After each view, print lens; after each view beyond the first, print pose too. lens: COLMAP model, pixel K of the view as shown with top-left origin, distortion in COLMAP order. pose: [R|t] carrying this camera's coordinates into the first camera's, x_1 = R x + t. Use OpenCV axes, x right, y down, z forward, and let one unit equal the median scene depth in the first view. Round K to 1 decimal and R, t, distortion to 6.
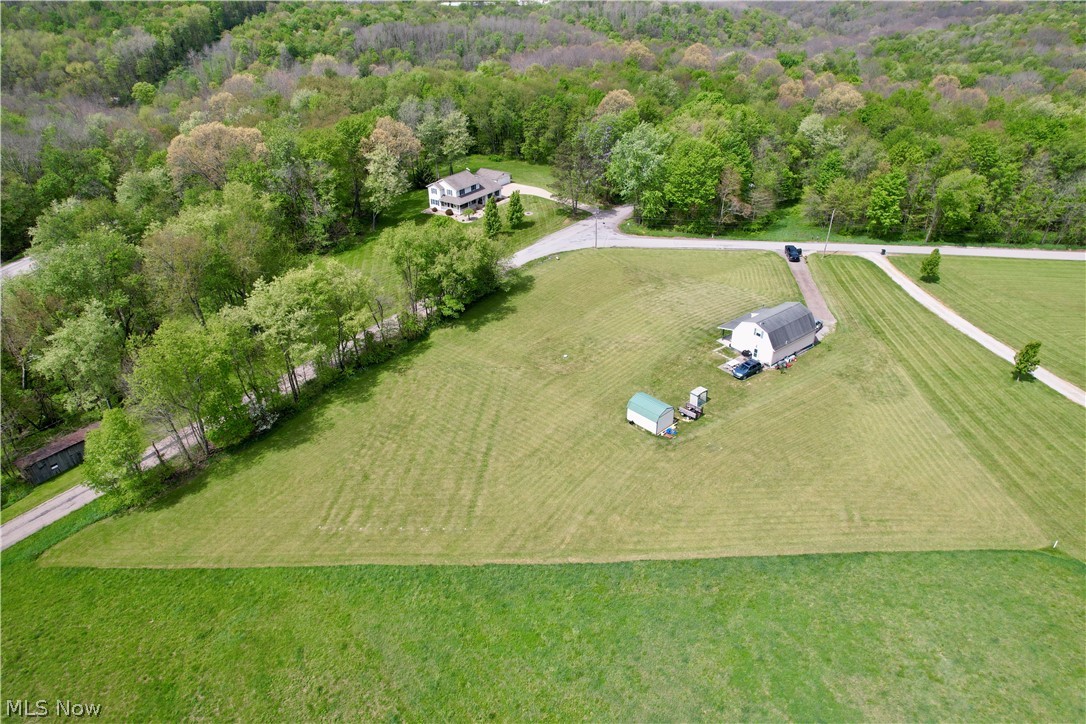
lens RADIAL K [[691.4, 0, 541.9], [0, 691.4, 361.1], [0, 0, 1]] dist [-0.062698, 0.048821]
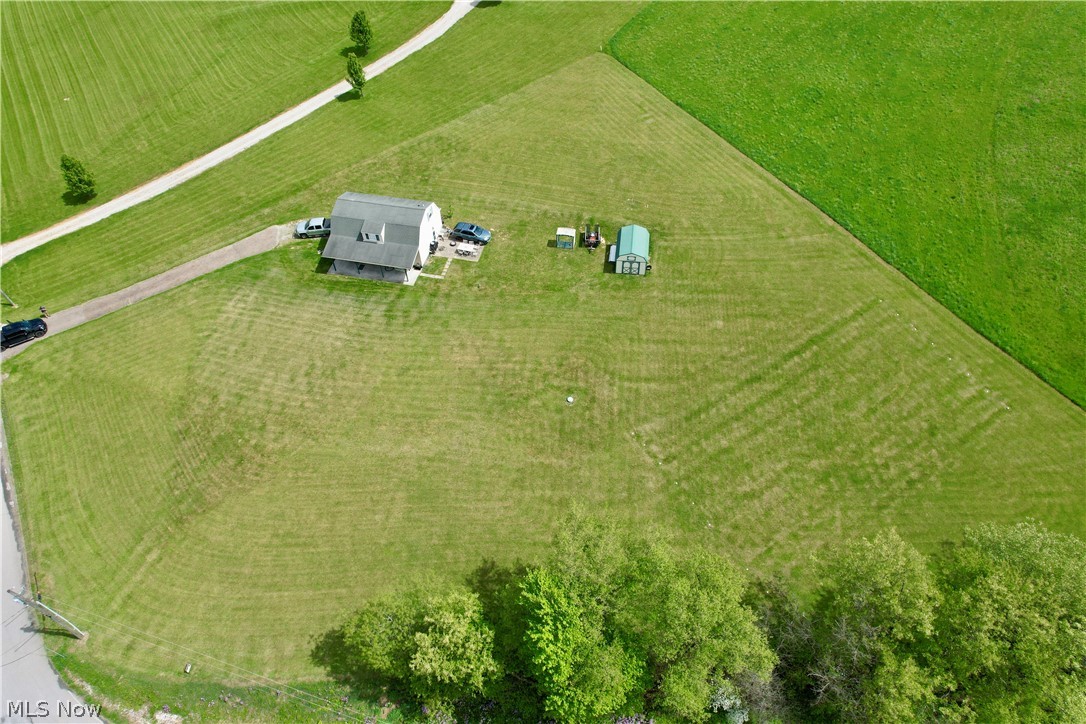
lens RADIAL K [[691.4, 0, 538.6], [0, 691.4, 360.3], [0, 0, 1]] dist [-0.062698, 0.048821]
pose [[-0.628555, -0.580654, 0.517455, -0.351331], [0.425377, 0.300340, 0.853728, -0.785133], [-0.651133, 0.756728, 0.058217, 1.267689]]
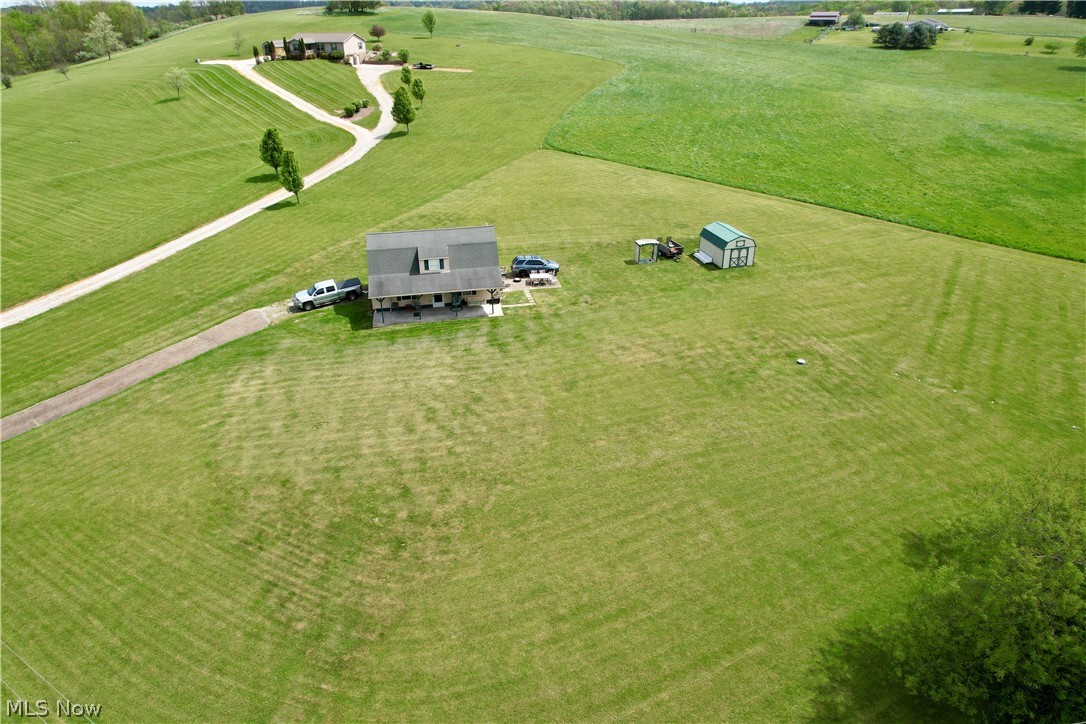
lens RADIAL K [[691.4, 0, 542.5], [0, 691.4, 361.4], [0, 0, 1]] dist [-0.062698, 0.048821]
pose [[-0.888021, -0.196590, 0.415657, -0.007455], [0.250228, 0.551782, 0.795565, -0.587703], [-0.385752, 0.810487, -0.440802, 1.710160]]
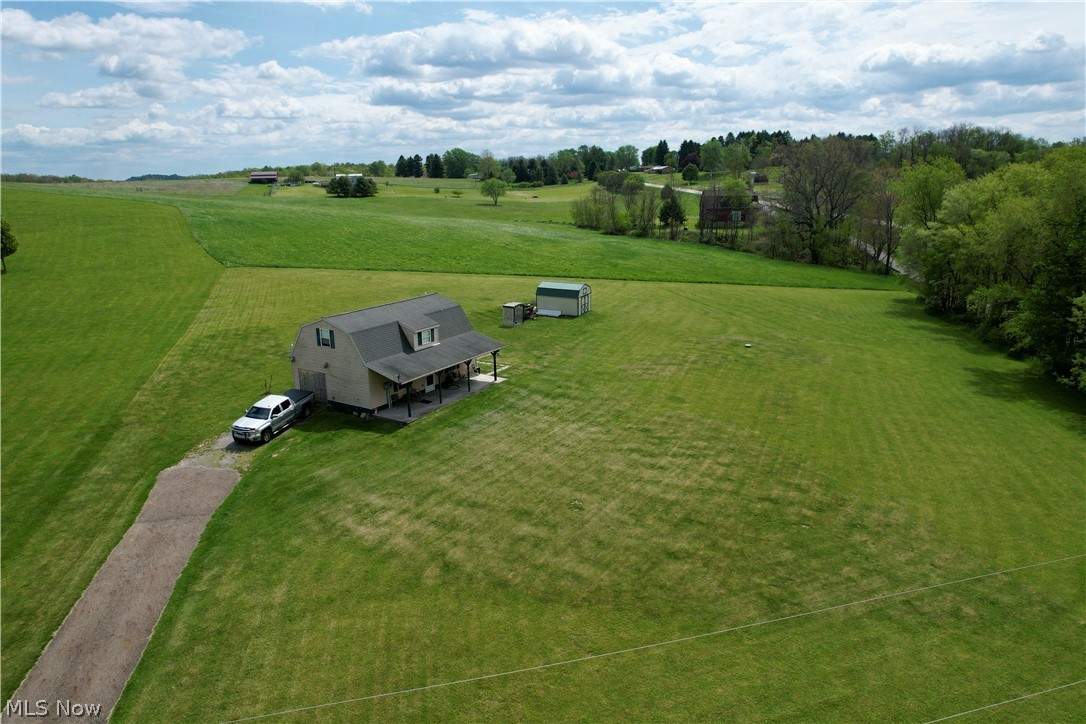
lens RADIAL K [[691.4, 0, 543.0], [0, 691.4, 364.1], [0, 0, 1]] dist [-0.062698, 0.048821]
pose [[-0.936383, 0.109516, -0.333457, 0.526546], [-0.162659, 0.706478, 0.688789, -0.497131], [0.311013, 0.699210, -0.643720, 1.775866]]
